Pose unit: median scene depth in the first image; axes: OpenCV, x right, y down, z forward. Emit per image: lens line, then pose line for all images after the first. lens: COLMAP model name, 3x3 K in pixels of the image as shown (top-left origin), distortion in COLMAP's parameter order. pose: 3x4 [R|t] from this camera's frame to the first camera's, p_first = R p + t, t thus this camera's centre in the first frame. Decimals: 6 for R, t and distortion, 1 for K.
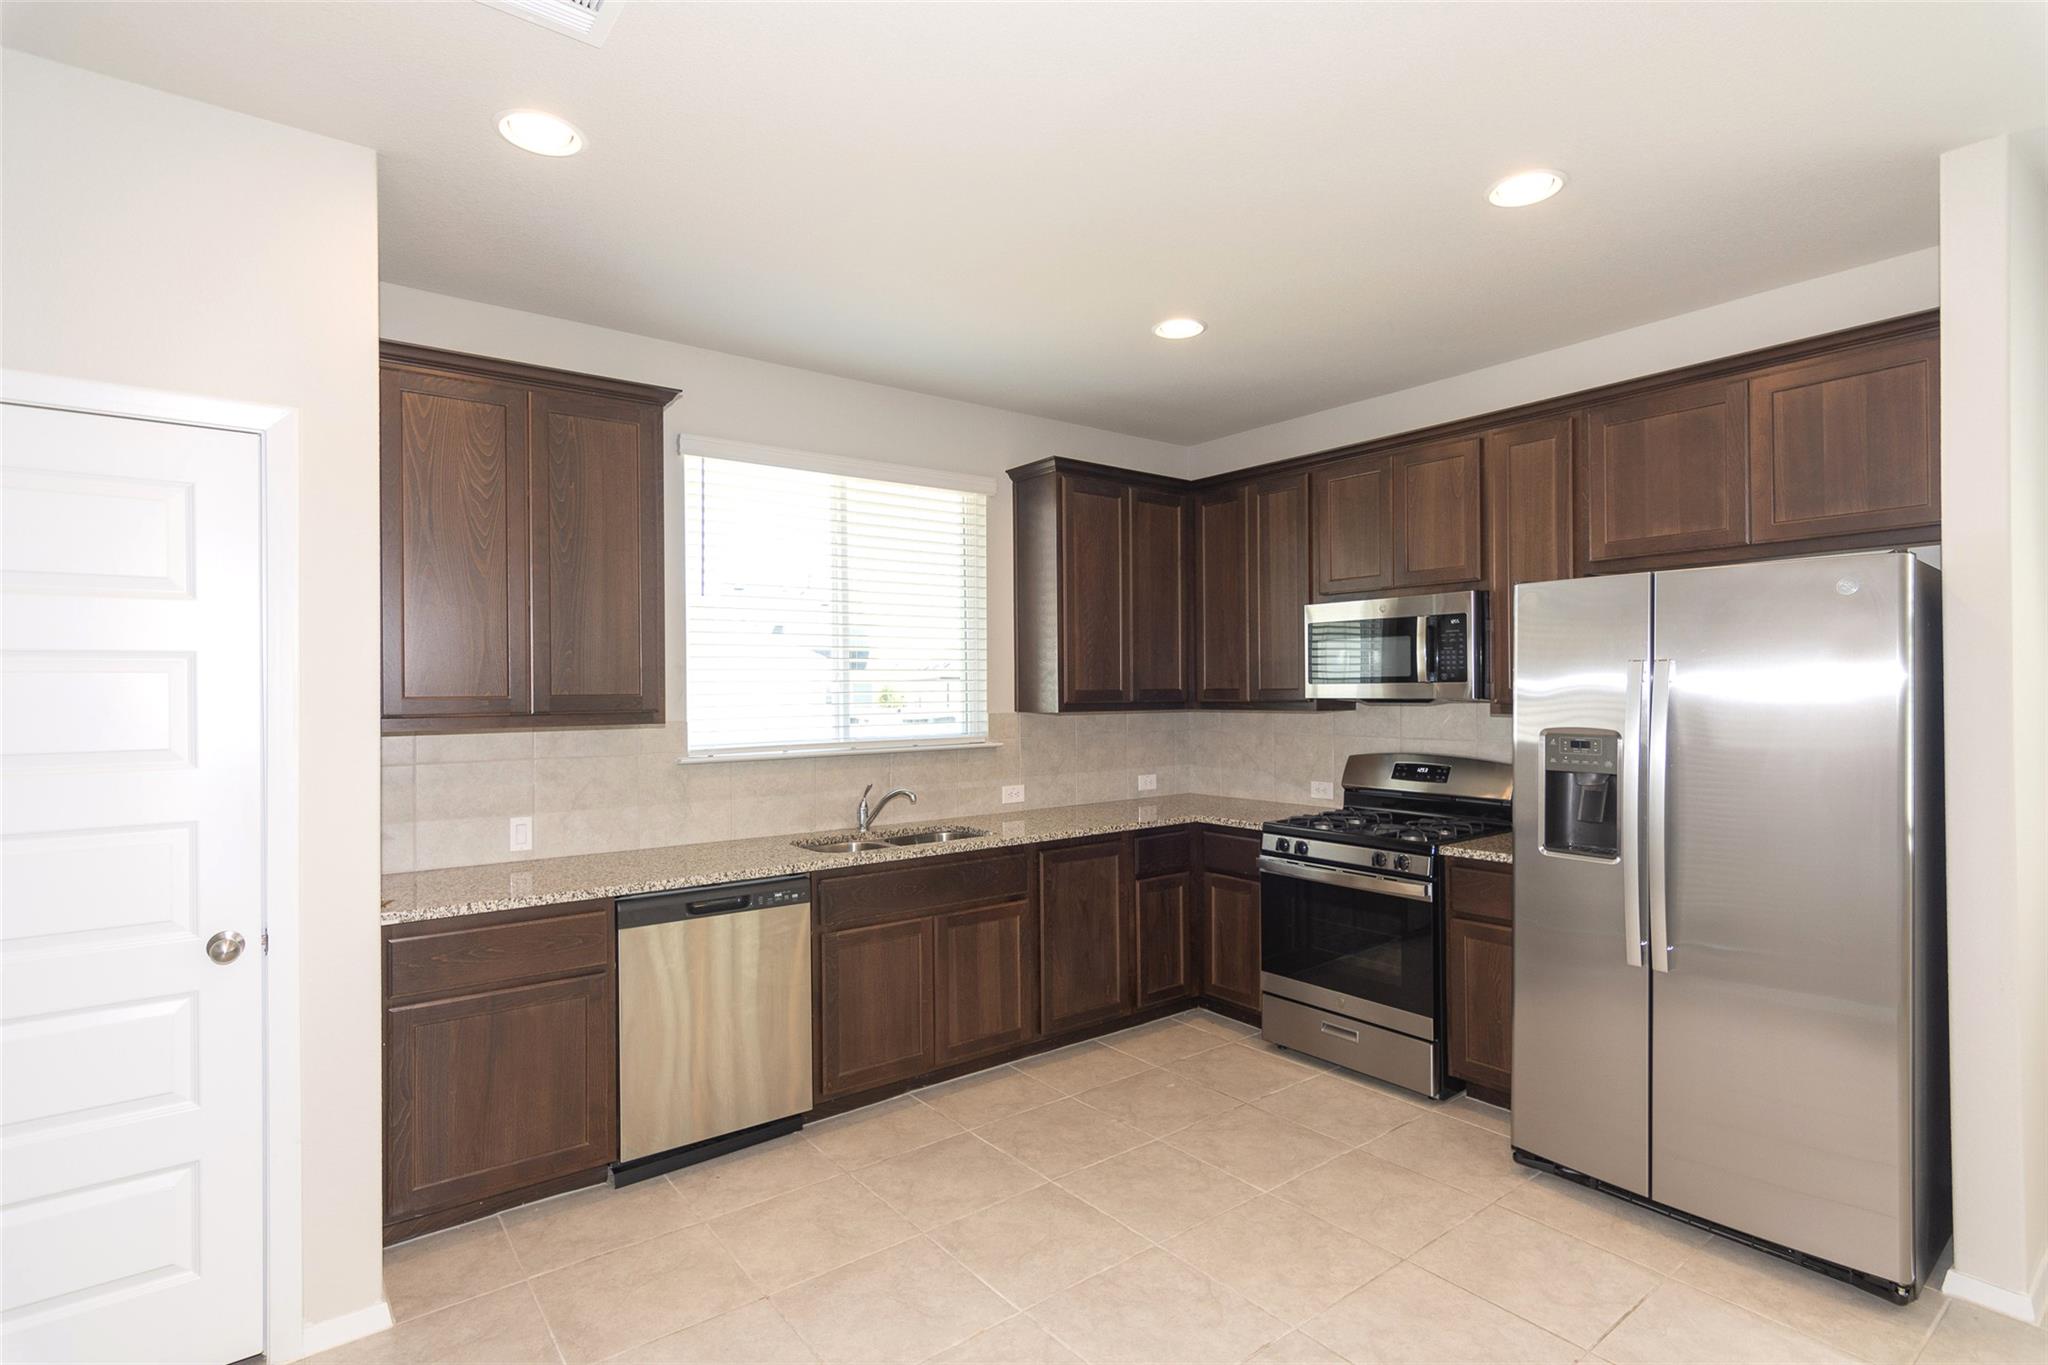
lens RADIAL K [[977.5, 0, 1030.2], [0, 977.5, 688.4], [0, 0, 1]] dist [-0.000442, 0.002976]
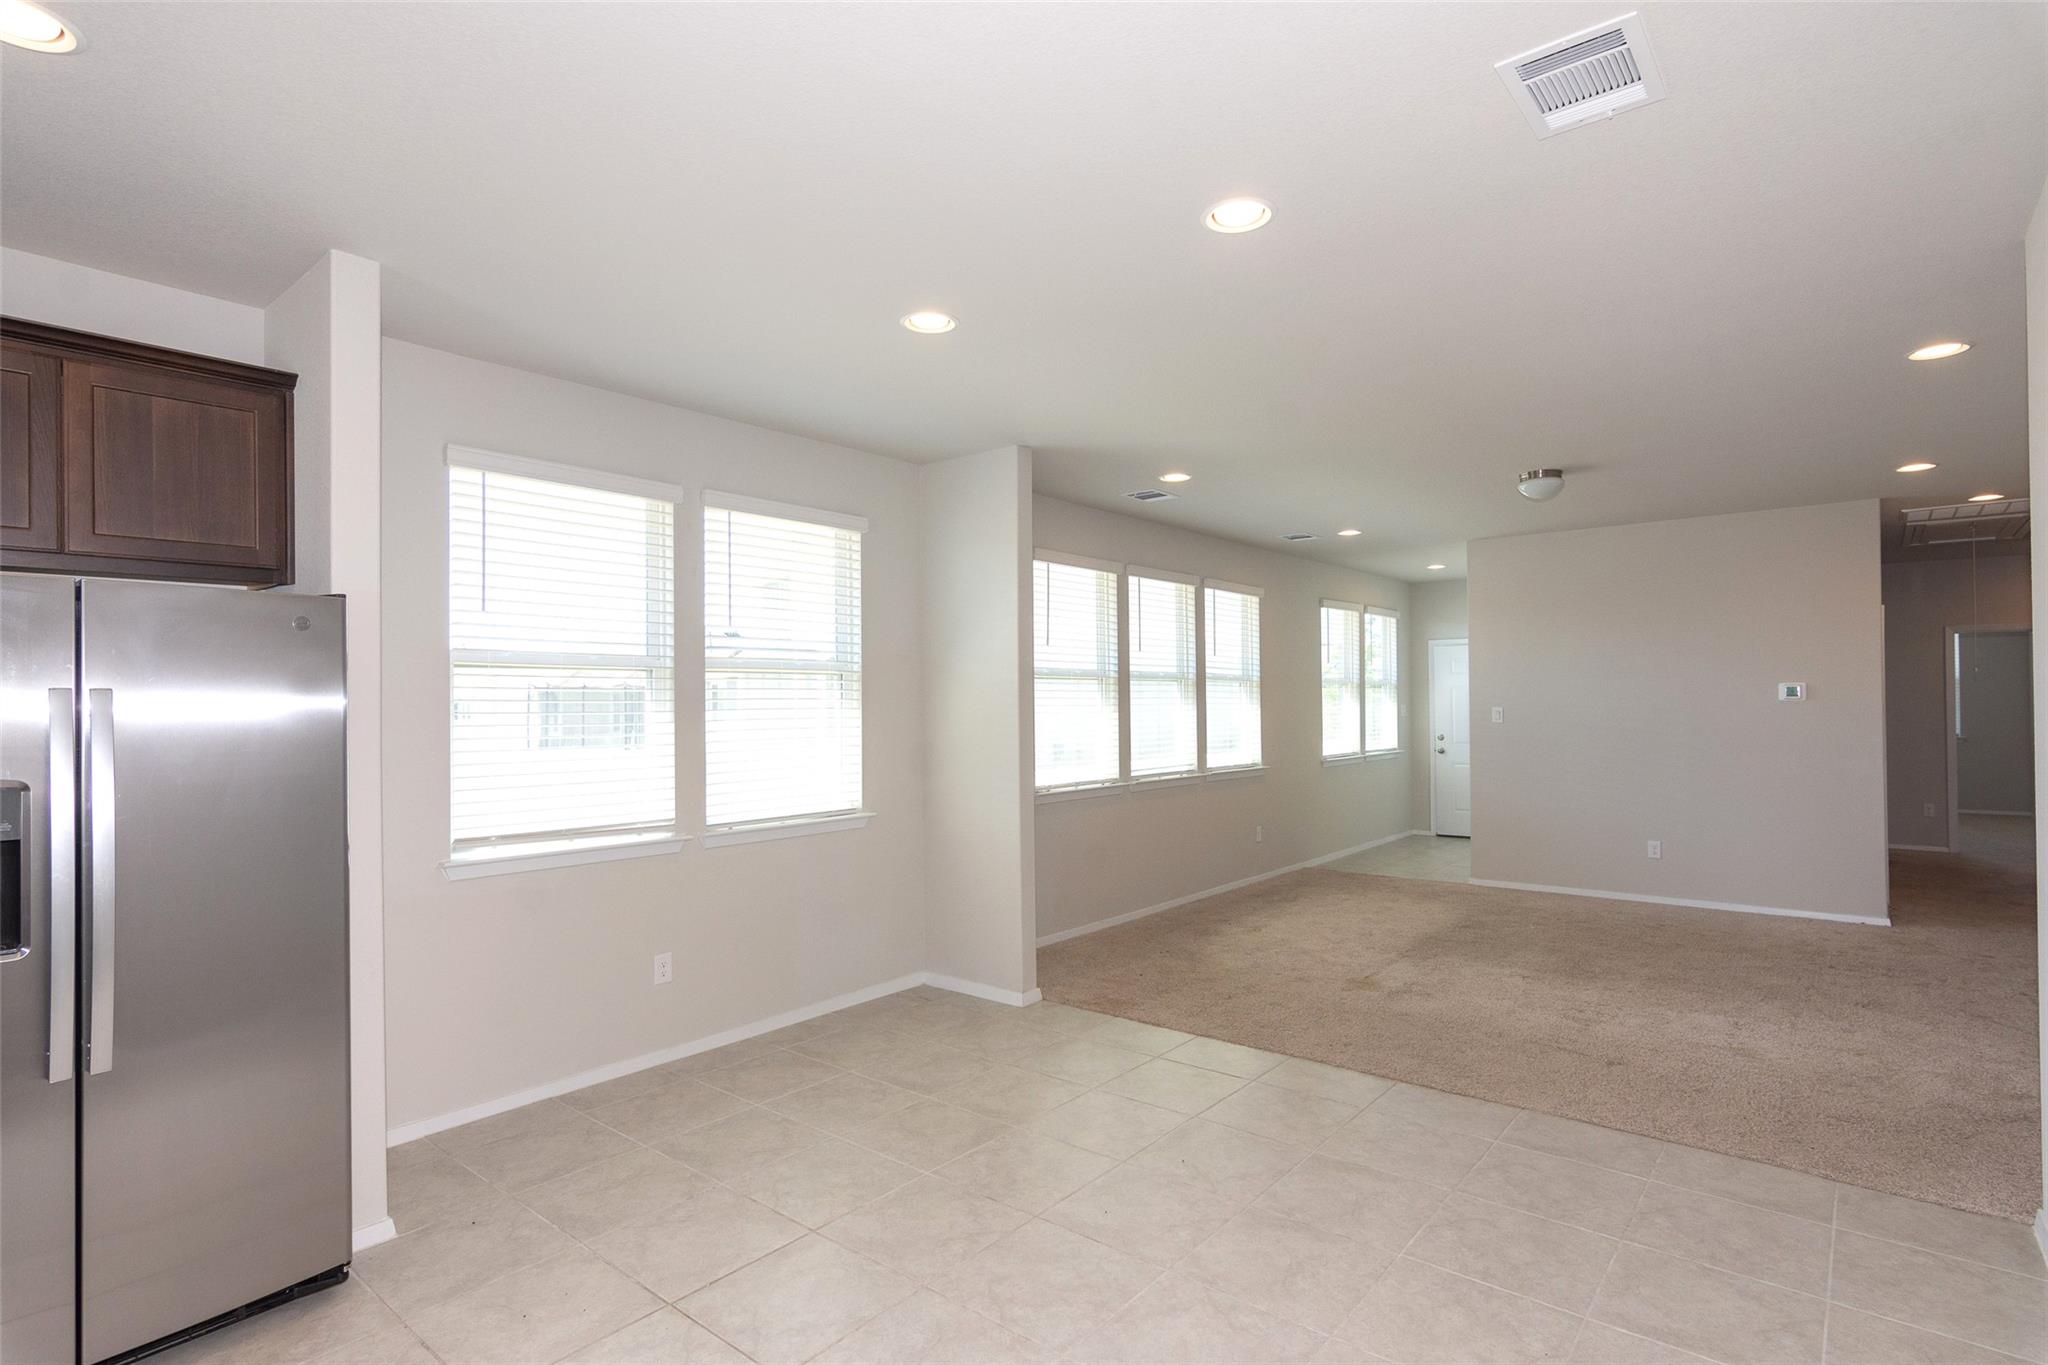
lens RADIAL K [[1045.6, 0, 1026.5], [0, 1045.6, 688.6], [0, 0, 1]] dist [0.012435, 0.000049]
pose [[-0.219920, 0.025131, 0.975194, -0.308512], [0.012092, 0.999662, -0.023035, 0.002374], [-0.975443, 0.006727, -0.220149, 0.354947]]
